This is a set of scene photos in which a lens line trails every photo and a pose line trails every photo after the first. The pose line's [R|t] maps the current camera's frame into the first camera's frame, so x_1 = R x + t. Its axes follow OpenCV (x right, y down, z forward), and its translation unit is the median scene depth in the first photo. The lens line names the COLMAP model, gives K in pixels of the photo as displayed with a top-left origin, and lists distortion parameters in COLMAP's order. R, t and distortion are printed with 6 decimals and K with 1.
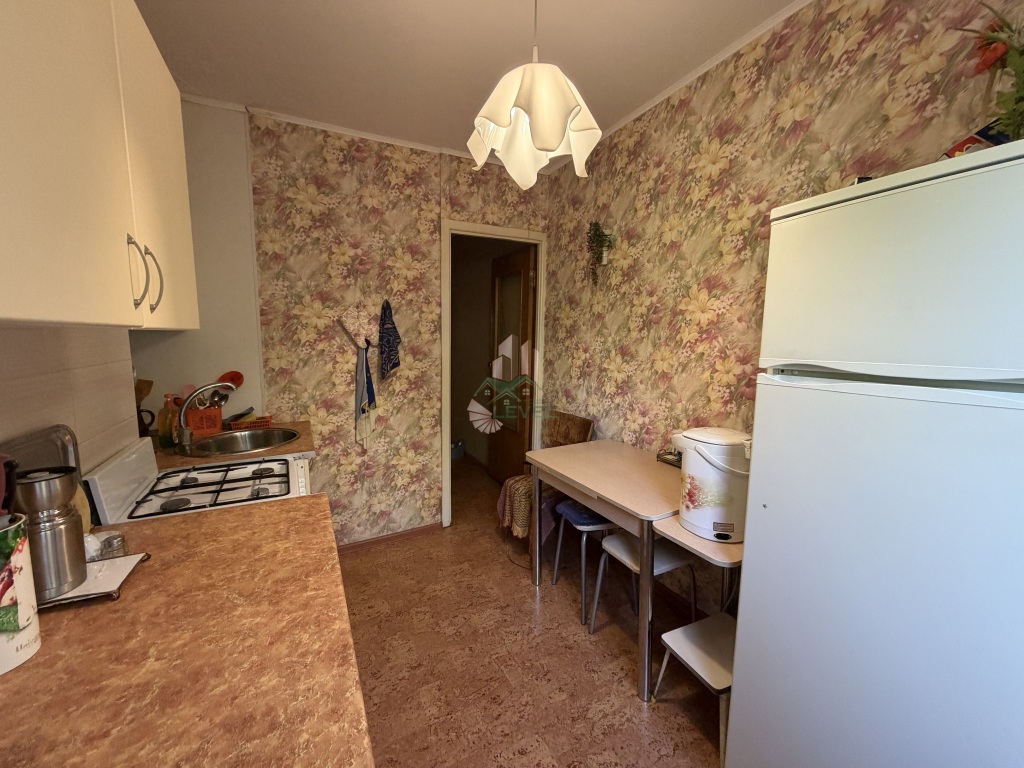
lens RADIAL K [[407.1, 0, 512.7], [0, 407.1, 386.3], [0, 0, 1]] dist [-0.000447, -0.000175]
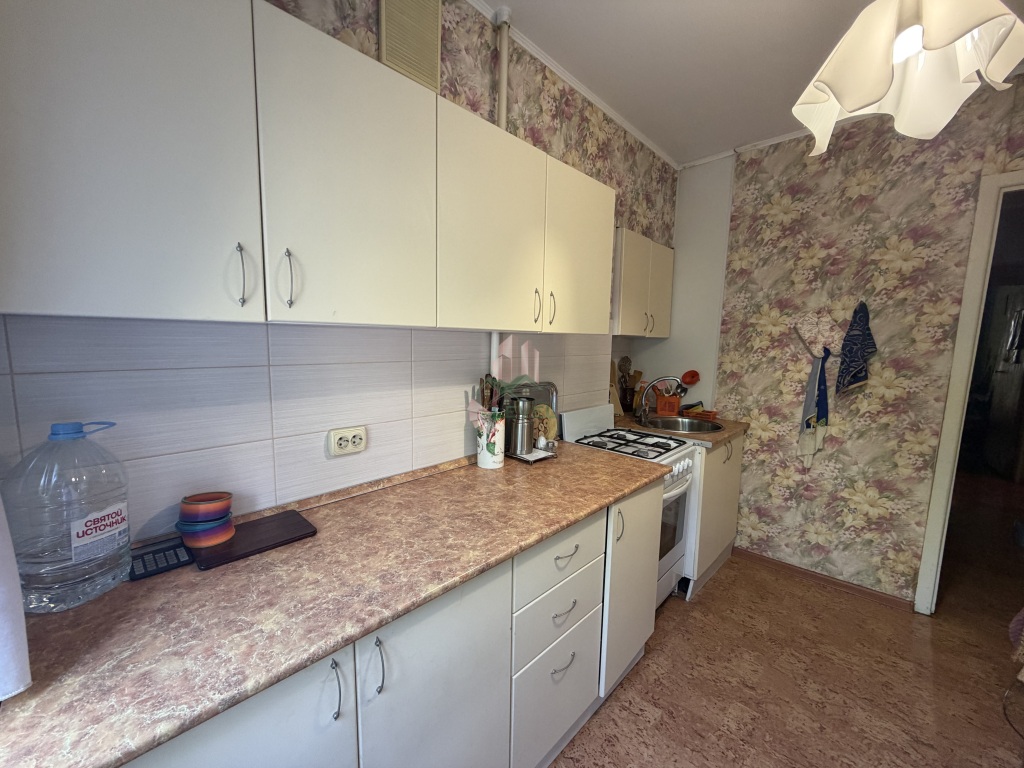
lens RADIAL K [[407.1, 0, 509.0], [0, 407.1, 386.0], [0, 0, 1]] dist [-0.000447, -0.000175]
pose [[0.316819, 0.106985, -0.942433, 0.276906], [-0.134873, 0.988603, 0.066886, 0.002620], [0.938848, 0.105918, 0.327637, 0.057567]]
